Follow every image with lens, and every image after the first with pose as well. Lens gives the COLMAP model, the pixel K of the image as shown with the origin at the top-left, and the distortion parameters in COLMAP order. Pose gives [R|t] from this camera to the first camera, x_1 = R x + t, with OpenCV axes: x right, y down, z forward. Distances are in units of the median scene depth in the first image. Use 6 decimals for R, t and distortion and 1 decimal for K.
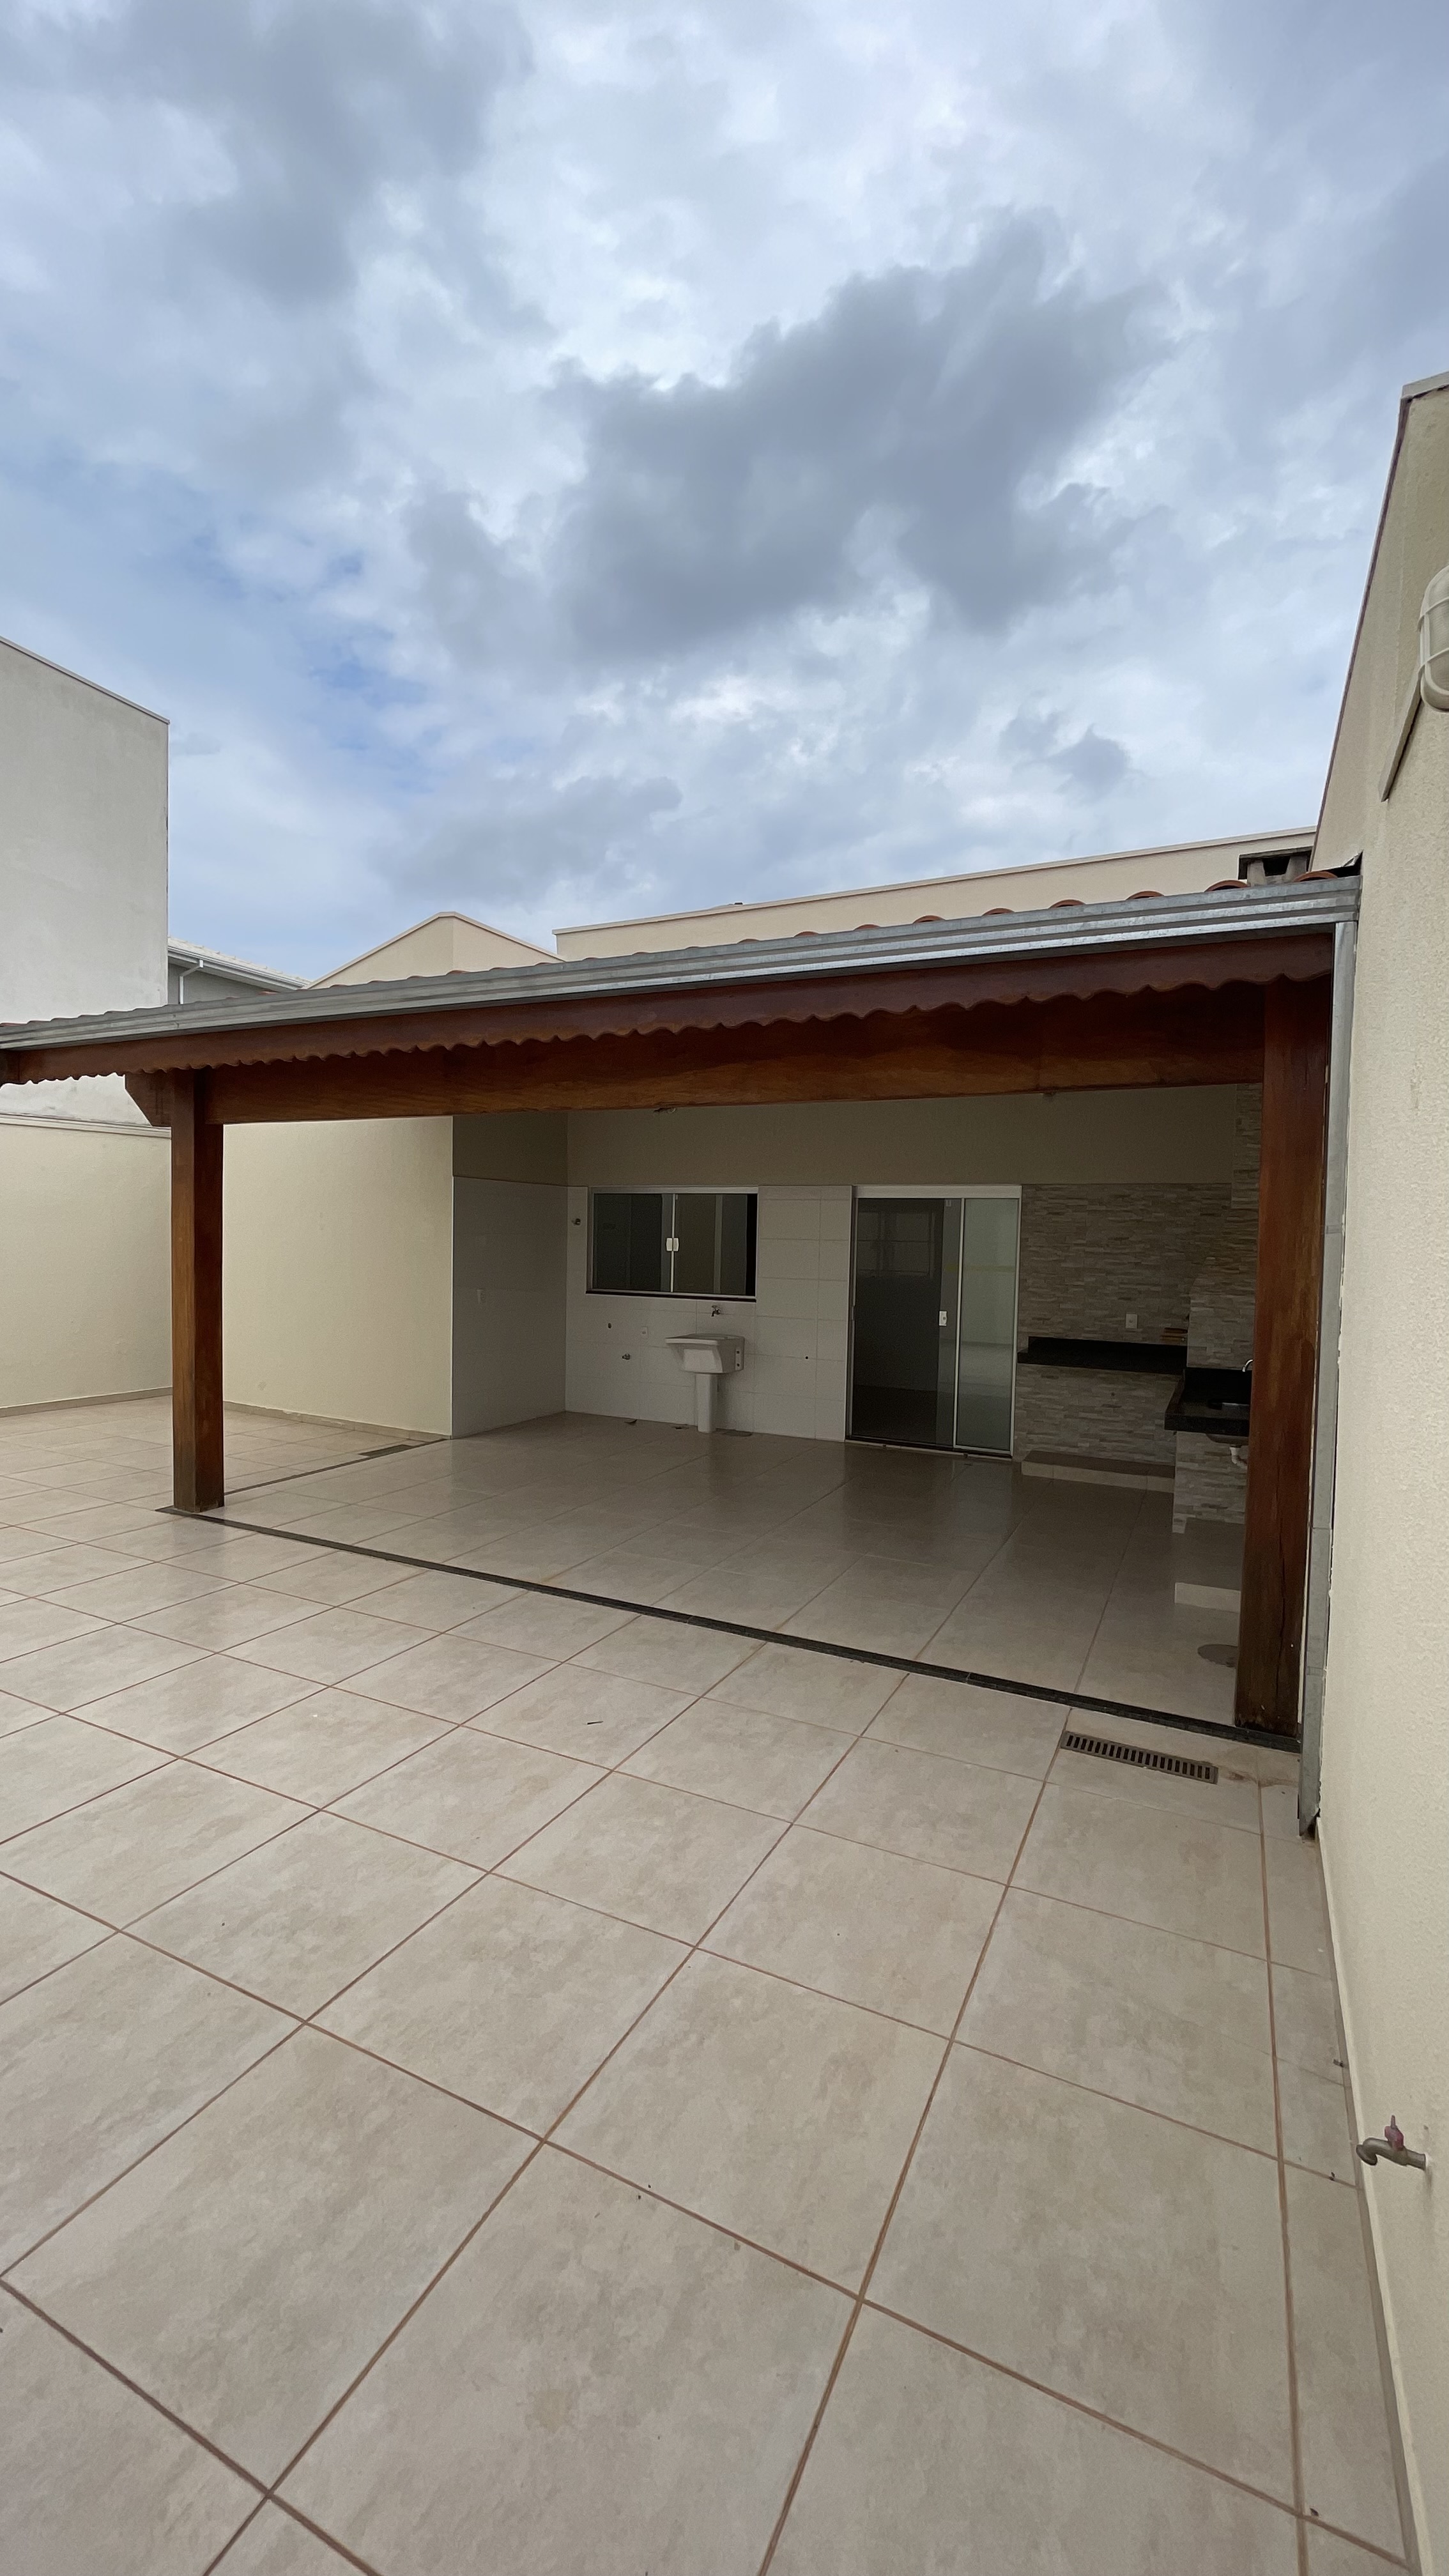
lens RADIAL K [[1037.9, 0, 715.1], [0, 1037.9, 1288.9], [0, 0, 1]] dist [-0.003393, 0.002310]
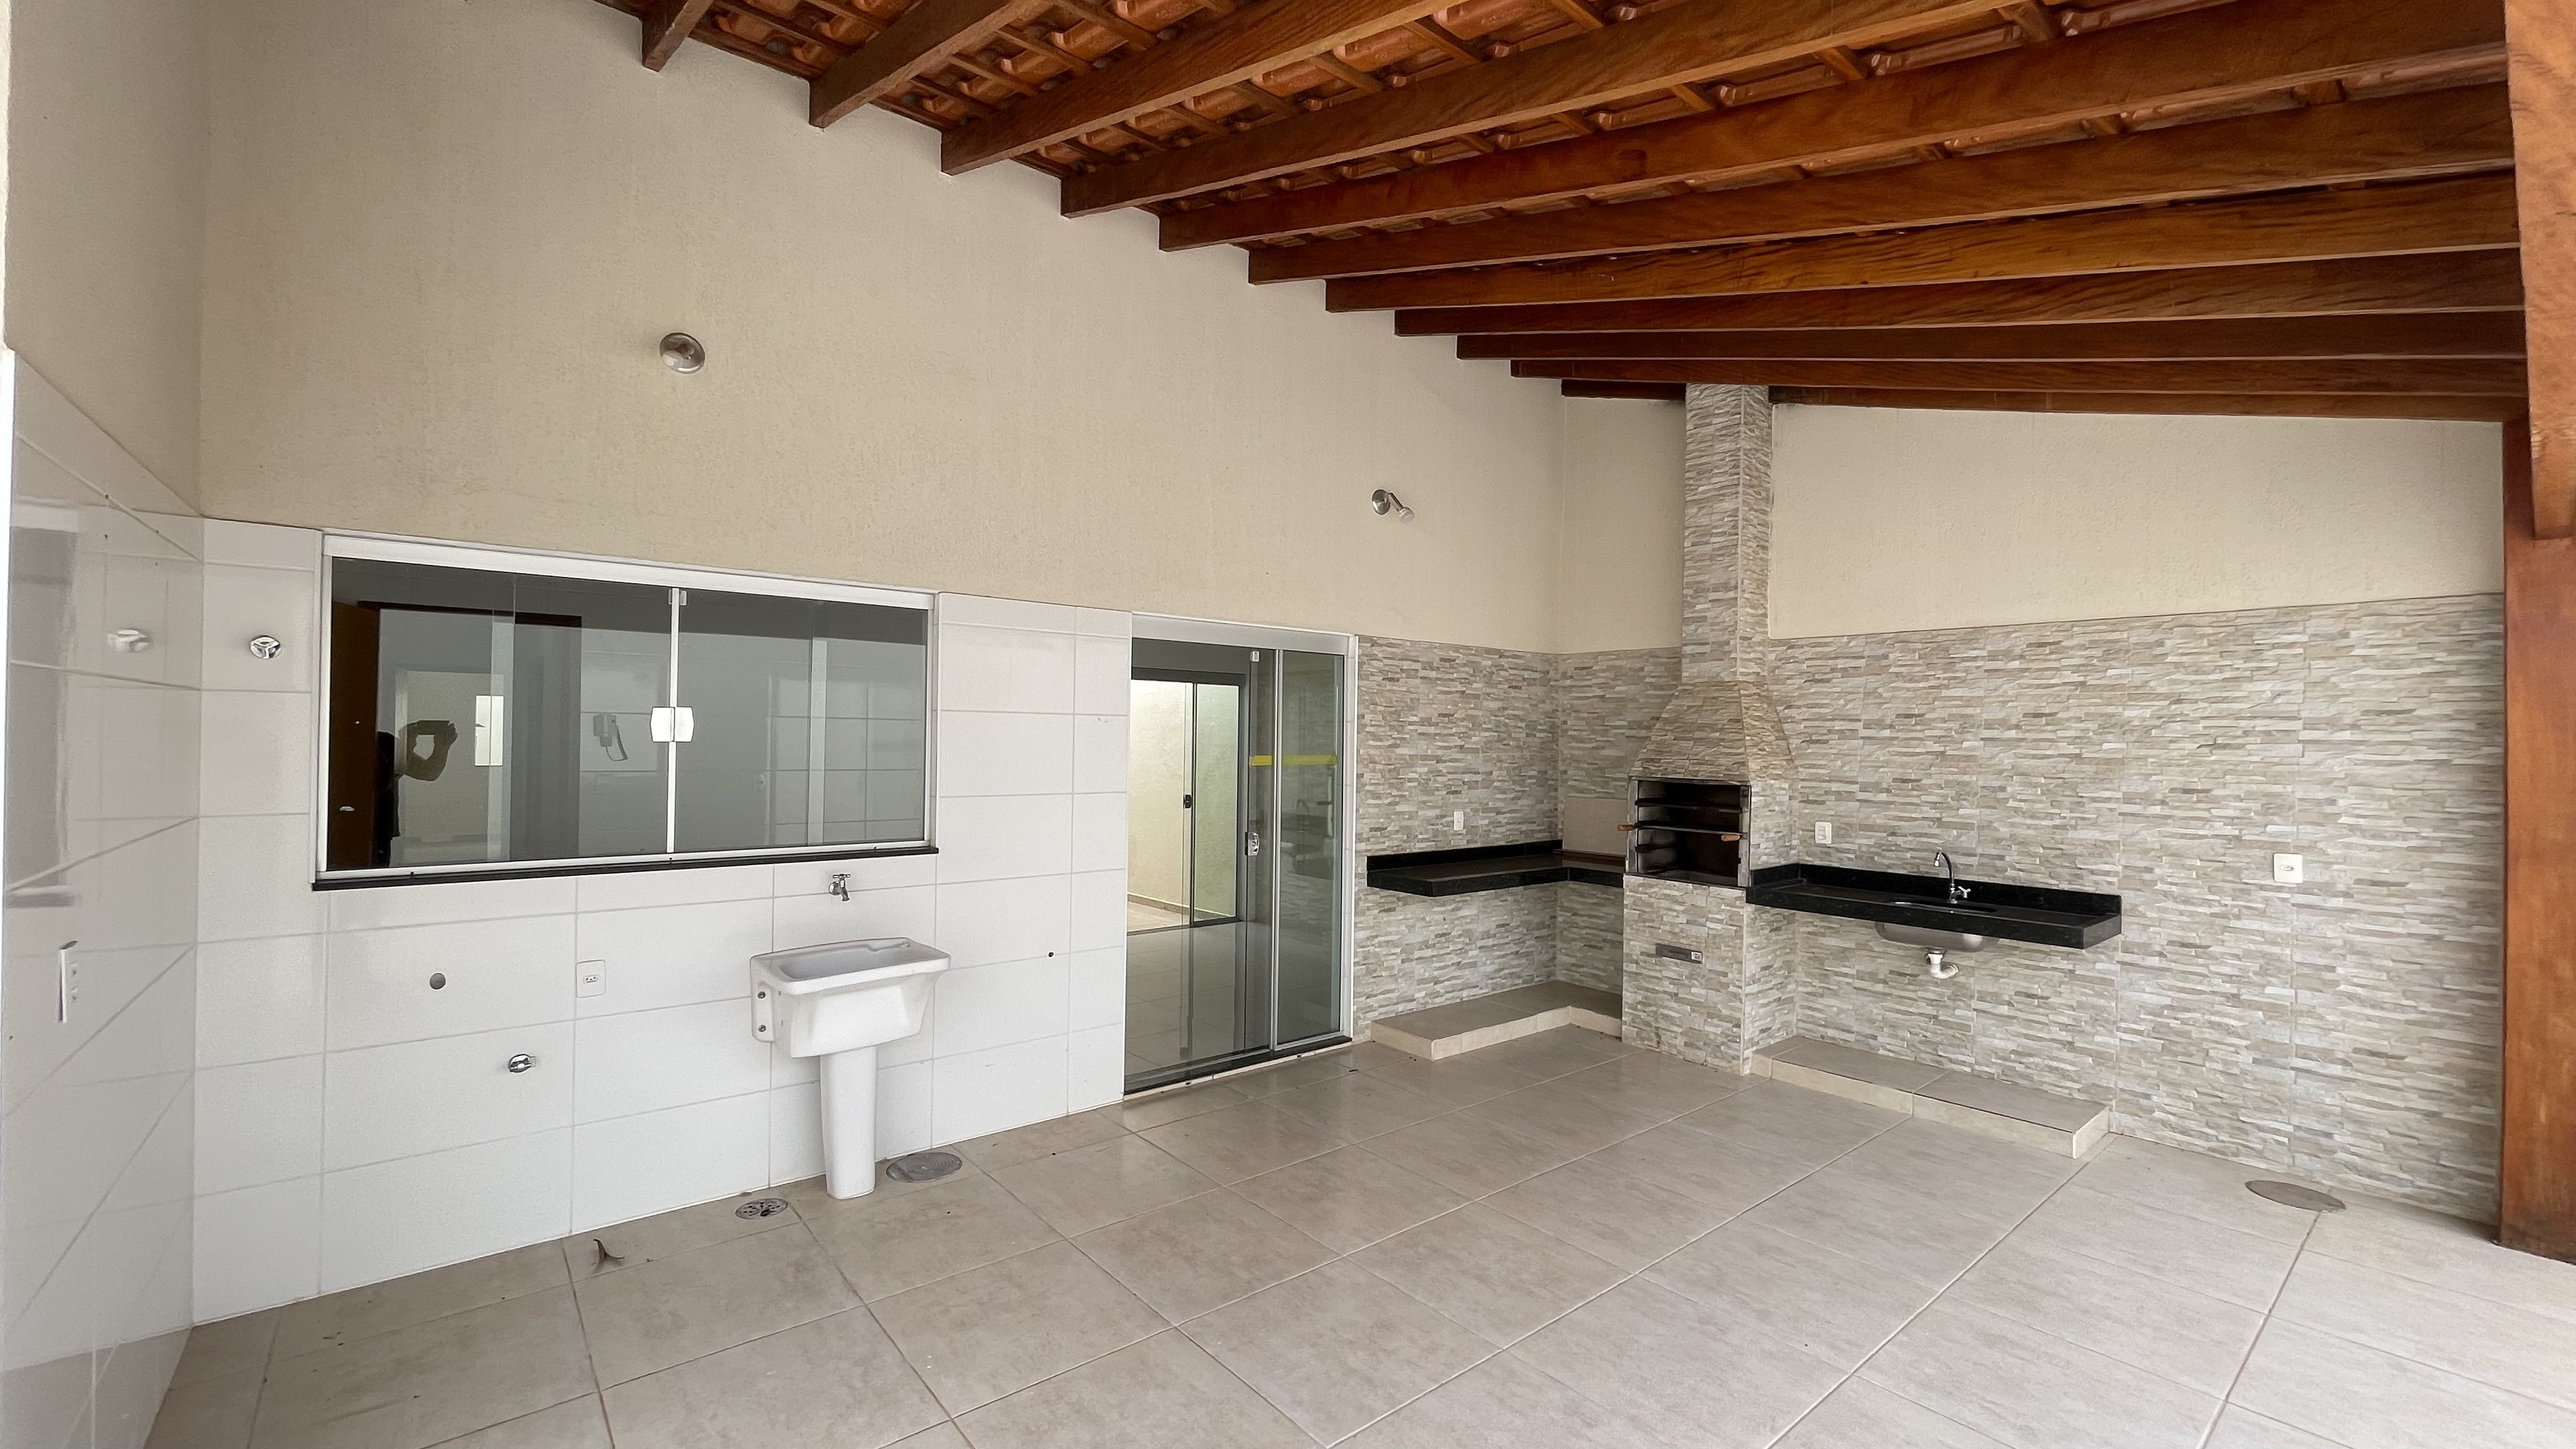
lens RADIAL K [[1037.9, 0, 1292.6], [0, 1037.9, 732.0], [0, 0, 1]] dist [-0.003393, 0.002310]
pose [[0.401986, -0.010109, 0.915590, -0.572154], [0.039869, 0.999184, -0.006473, -0.056415], [-0.914778, 0.039106, 0.402061, 1.266031]]
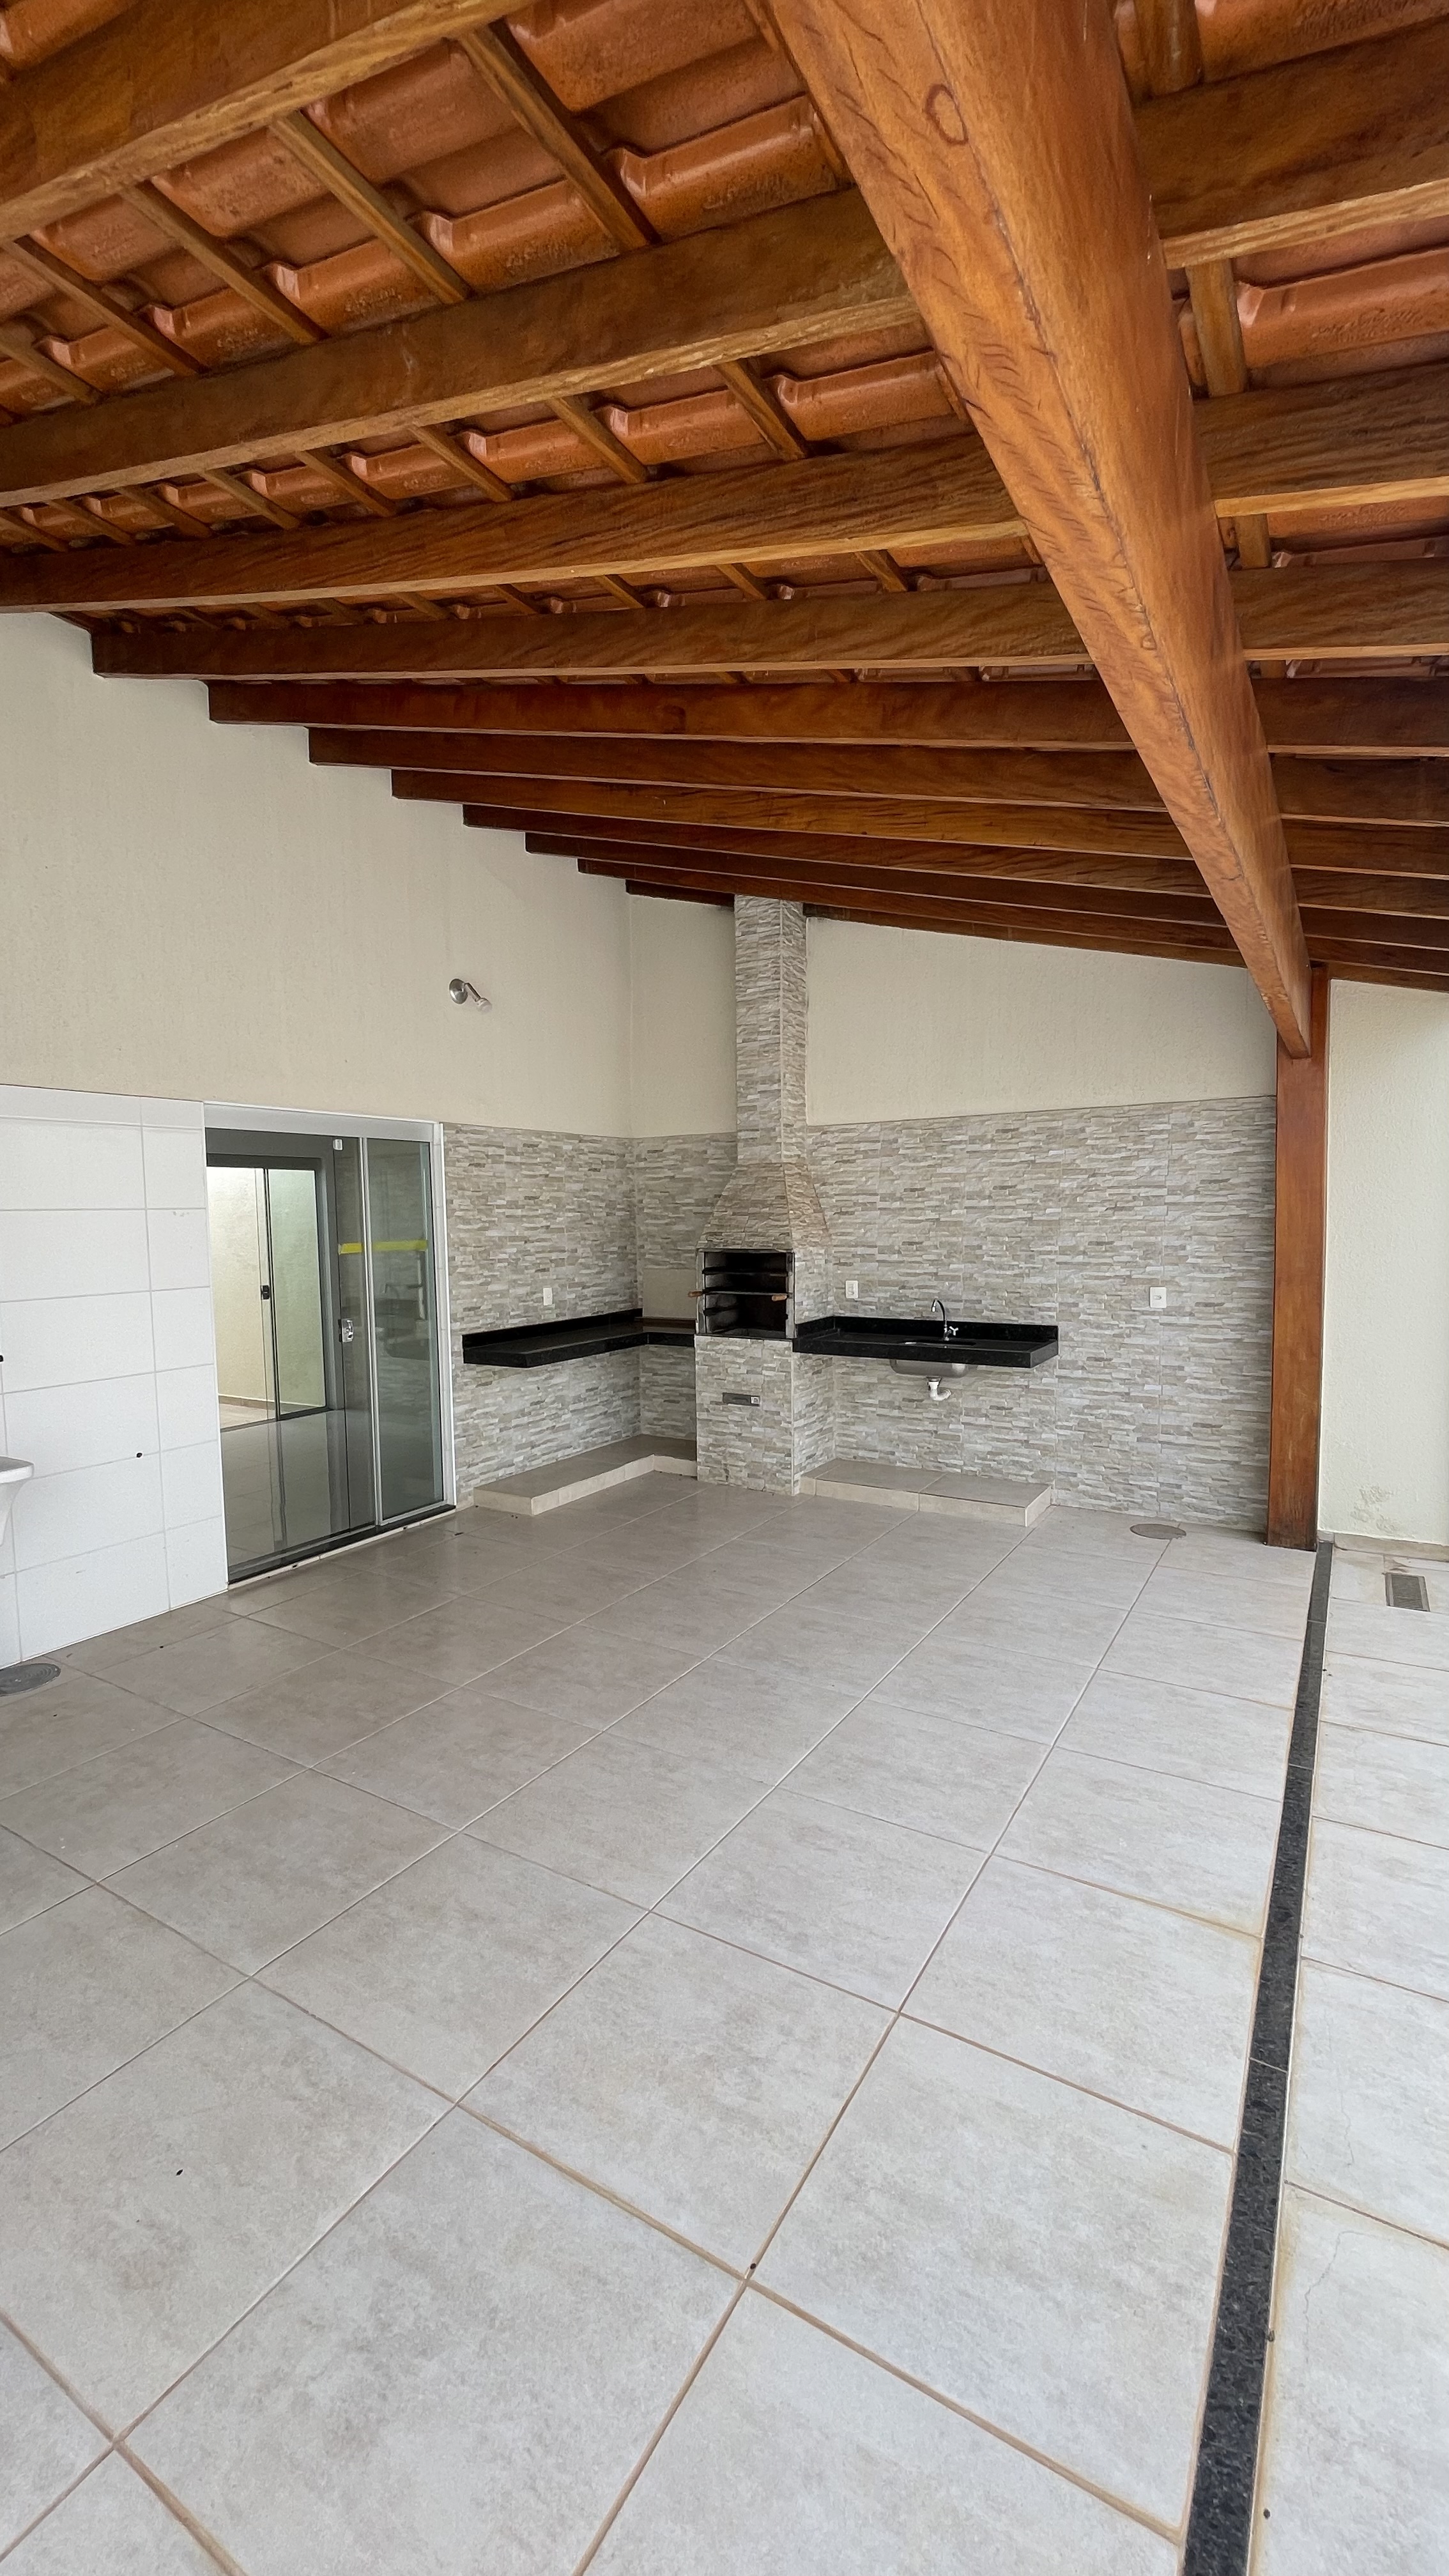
lens RADIAL K [[1037.9, 0, 709.1], [0, 1037.9, 1292.0], [0, 0, 1]] dist [-0.003393, 0.002310]
pose [[0.096681, -0.098530, 0.990427, -0.655571], [0.068894, 0.993364, 0.092097, -0.064371], [-0.992928, 0.059330, 0.102827, 1.243910]]
